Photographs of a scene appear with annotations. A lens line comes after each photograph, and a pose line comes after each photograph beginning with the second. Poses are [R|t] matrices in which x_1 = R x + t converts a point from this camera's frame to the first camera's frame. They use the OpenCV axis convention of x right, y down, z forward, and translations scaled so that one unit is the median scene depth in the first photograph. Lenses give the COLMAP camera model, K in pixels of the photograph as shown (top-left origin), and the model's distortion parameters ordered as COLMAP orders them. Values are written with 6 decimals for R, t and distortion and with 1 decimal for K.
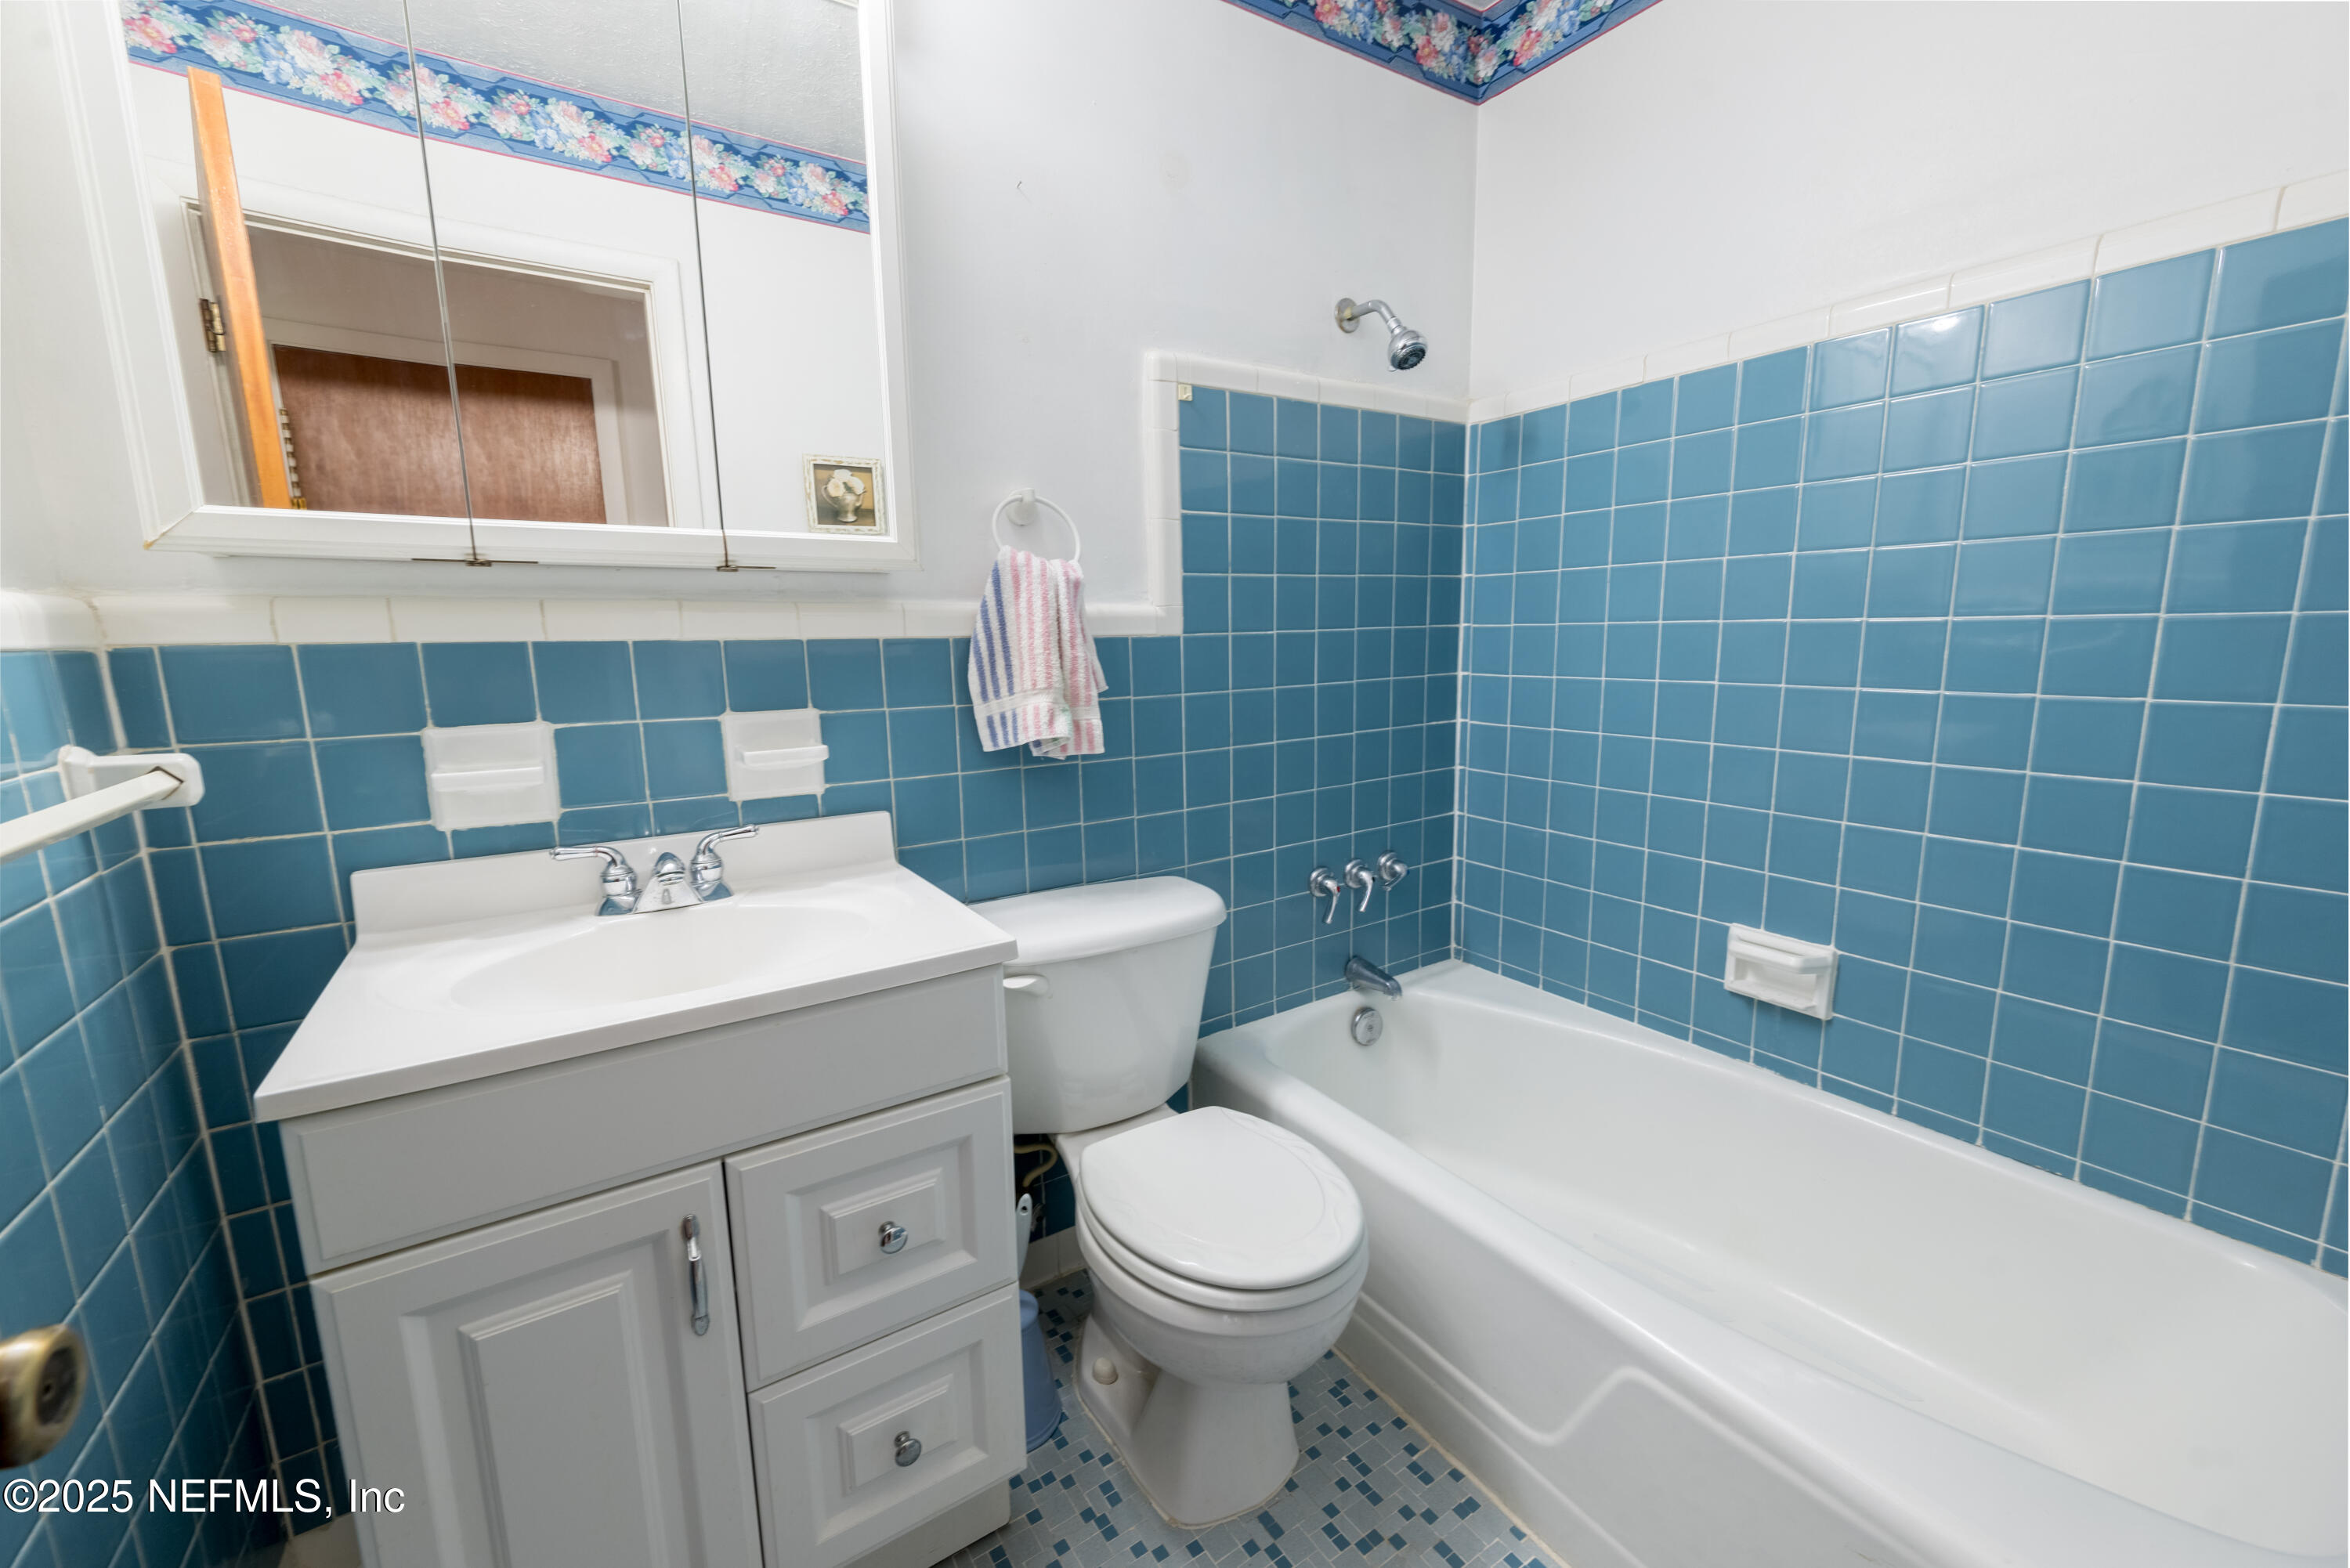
lens RADIAL K [[940.3, 0, 1176.0], [0, 940.3, 785.8], [0, 0, 1]] dist [-0.000560, 0.000535]
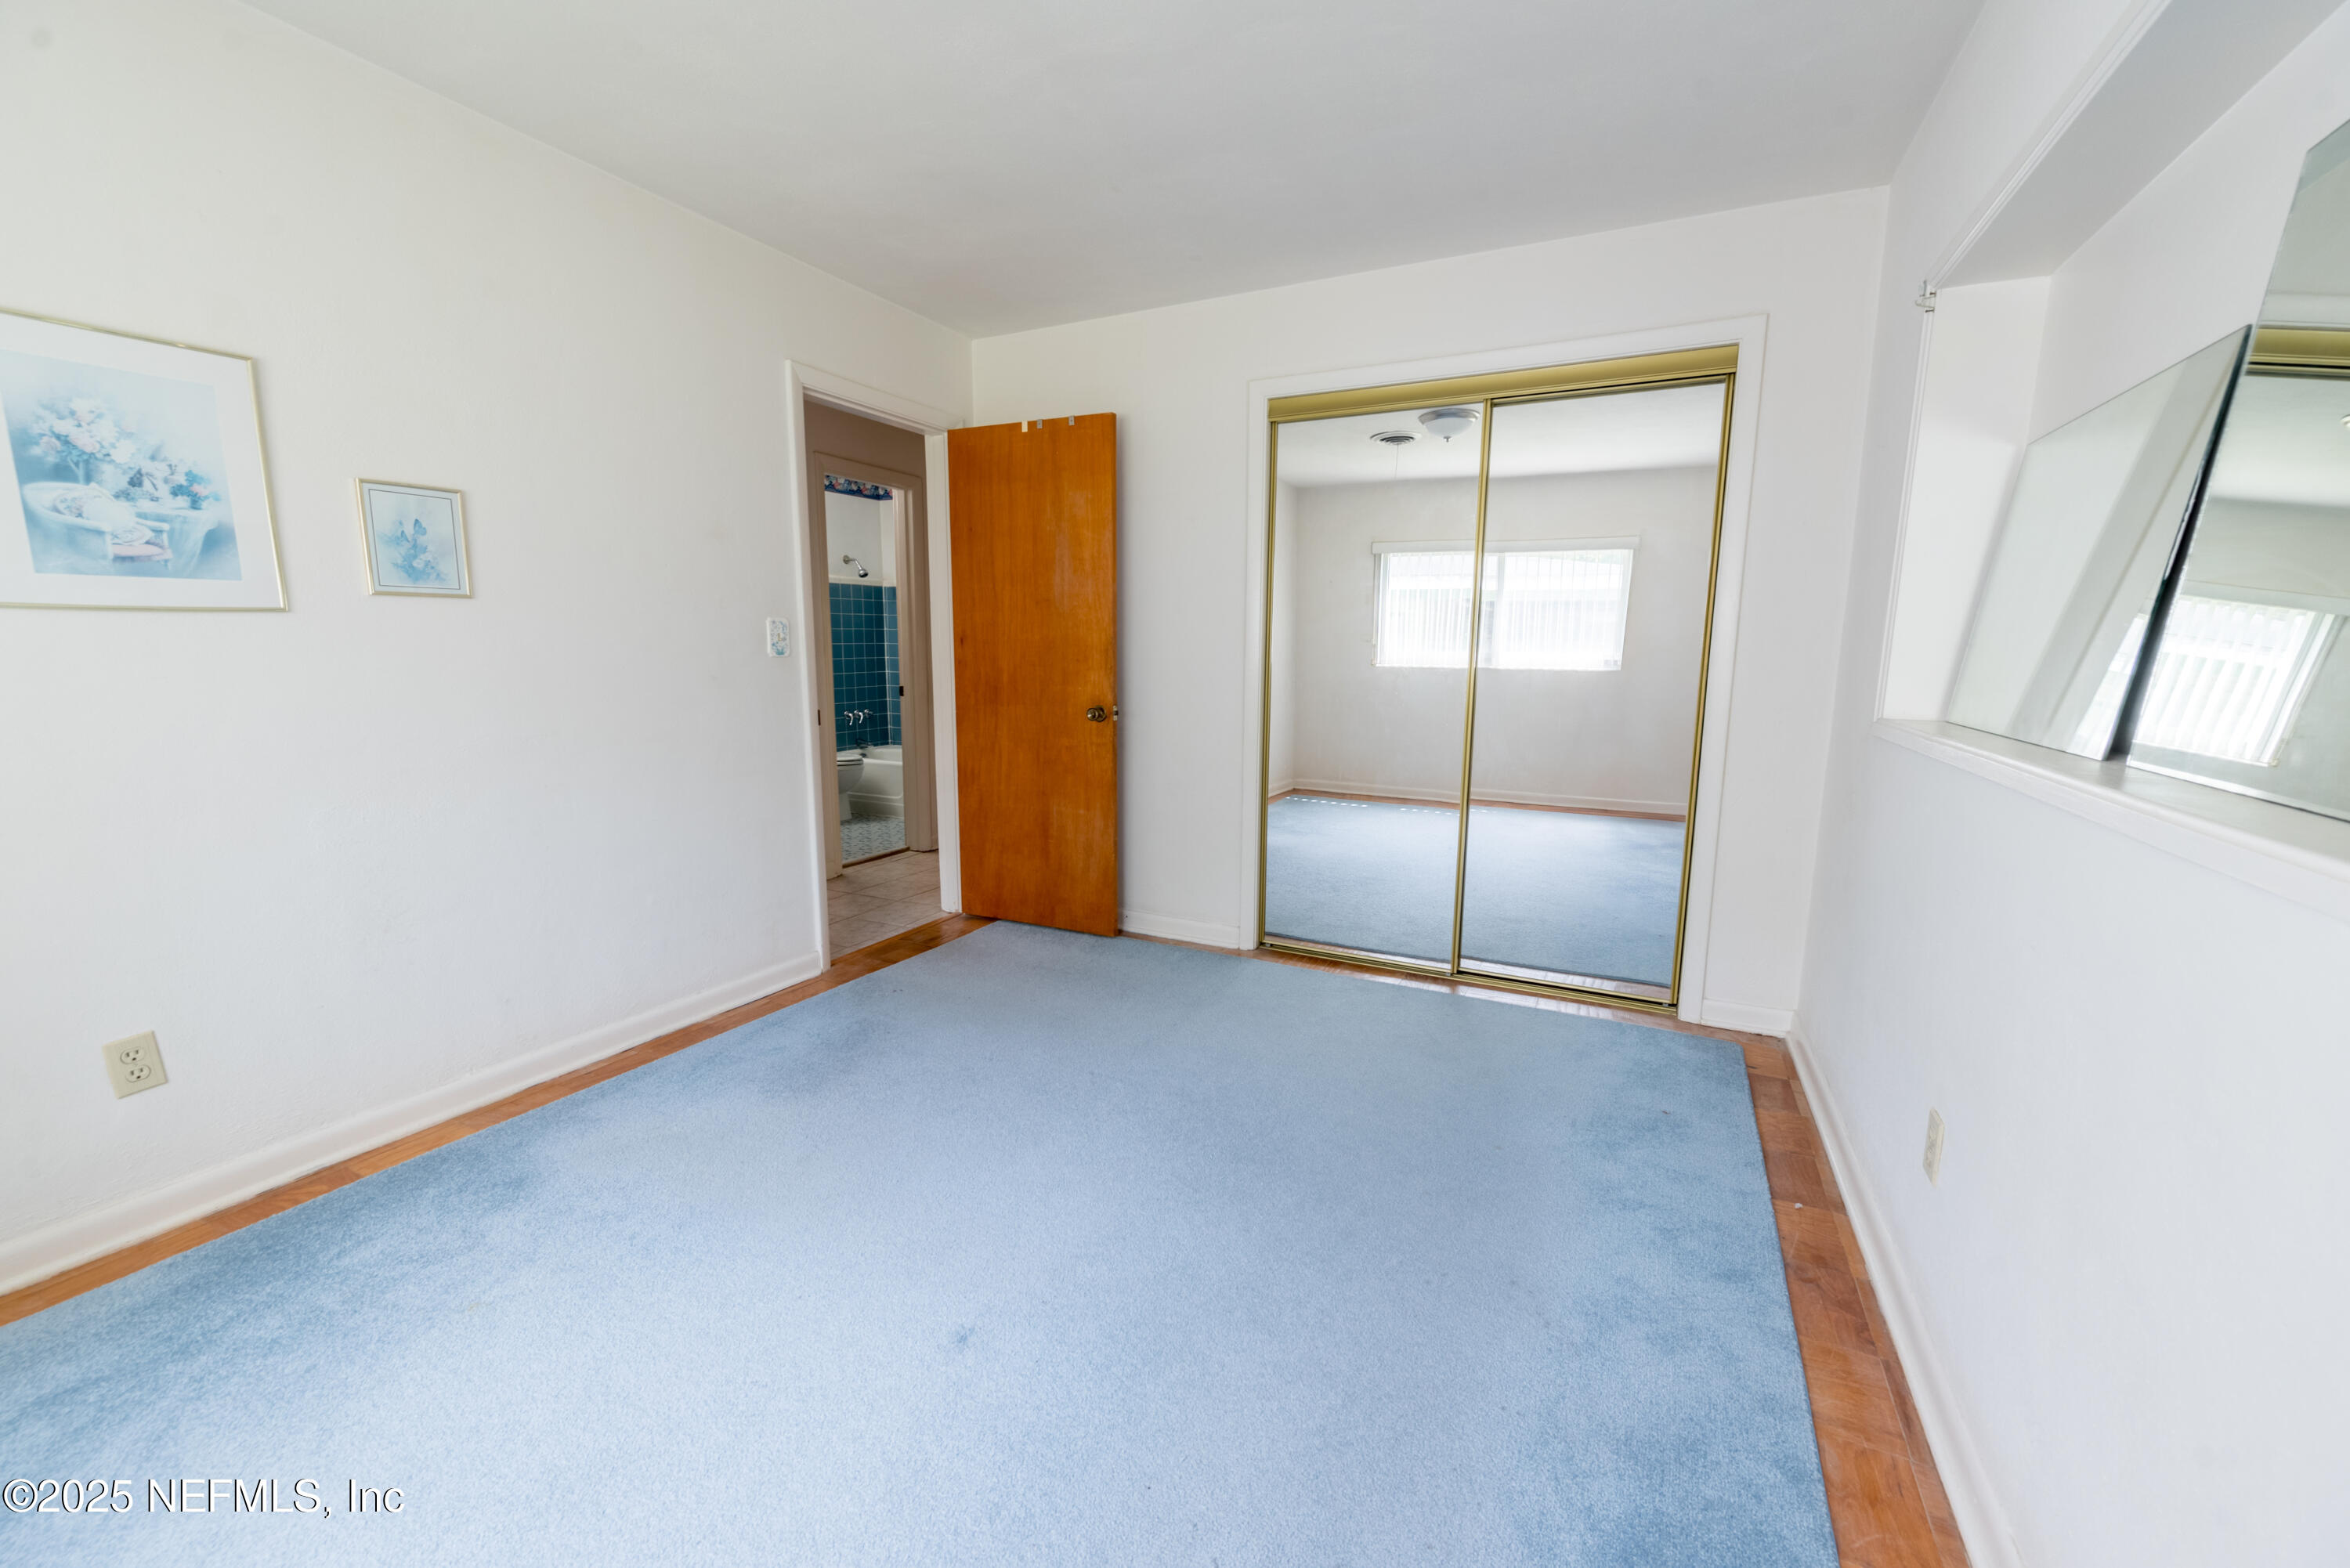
lens RADIAL K [[940.3, 0, 1175.8], [0, 940.3, 786.4], [0, 0, 1]] dist [-0.000560, 0.000535]
pose [[0.864500, -0.052732, 0.499858, -0.545218], [0.060011, 0.998197, 0.001516, 0.426968], [-0.499037, 0.028686, 0.866106, -2.593765]]
